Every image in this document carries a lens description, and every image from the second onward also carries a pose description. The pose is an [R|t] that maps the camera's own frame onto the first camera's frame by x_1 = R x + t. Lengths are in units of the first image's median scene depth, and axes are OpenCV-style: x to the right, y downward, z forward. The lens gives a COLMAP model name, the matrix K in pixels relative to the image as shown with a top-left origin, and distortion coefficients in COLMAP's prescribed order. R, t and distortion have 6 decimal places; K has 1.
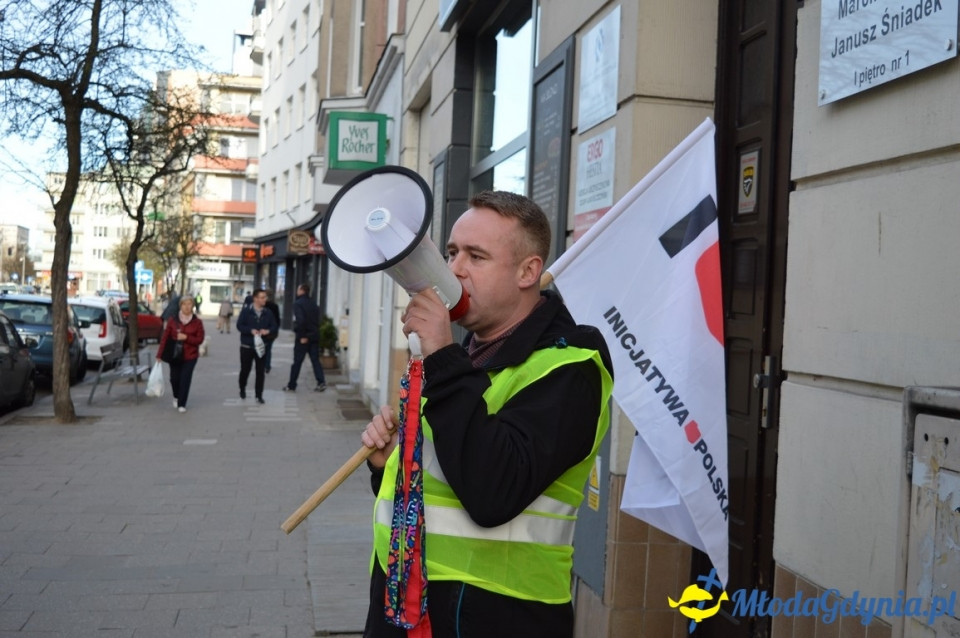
lens RADIAL K [[1089.7, 0, 480.0], [0, 1089.7, 319.0], [0, 0, 1]] dist [-0.069996, 0.031507]
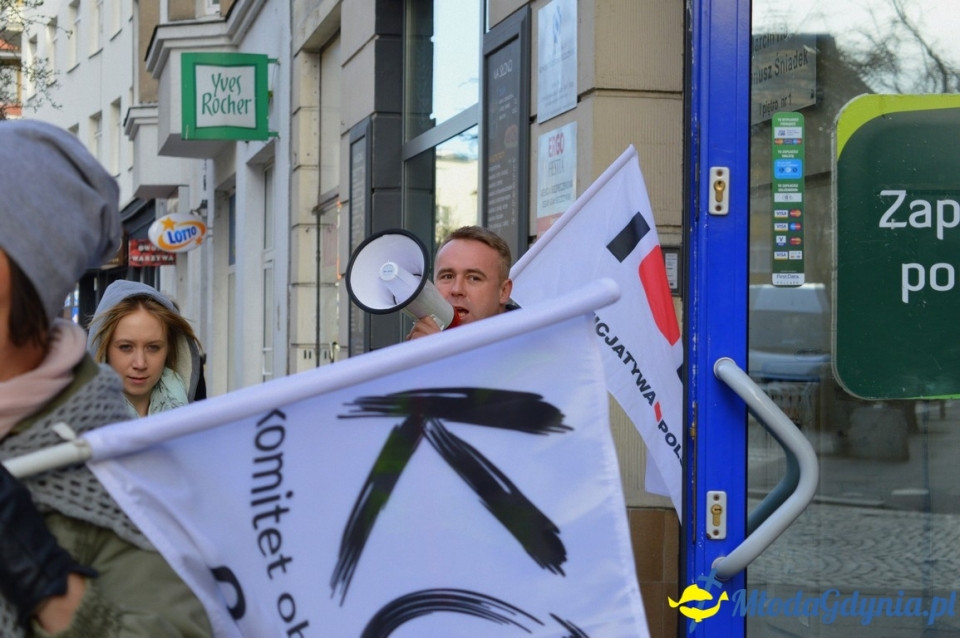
lens RADIAL K [[765.0, 0, 460.1], [0, 765.0, 307.5], [0, 0, 1]] dist [-0.081128, 0.012353]
pose [[0.999143, -0.037089, 0.018363, 0.013589], [0.037467, 0.999083, -0.020701, -0.016197], [-0.017578, 0.021371, 0.999617, 0.426042]]
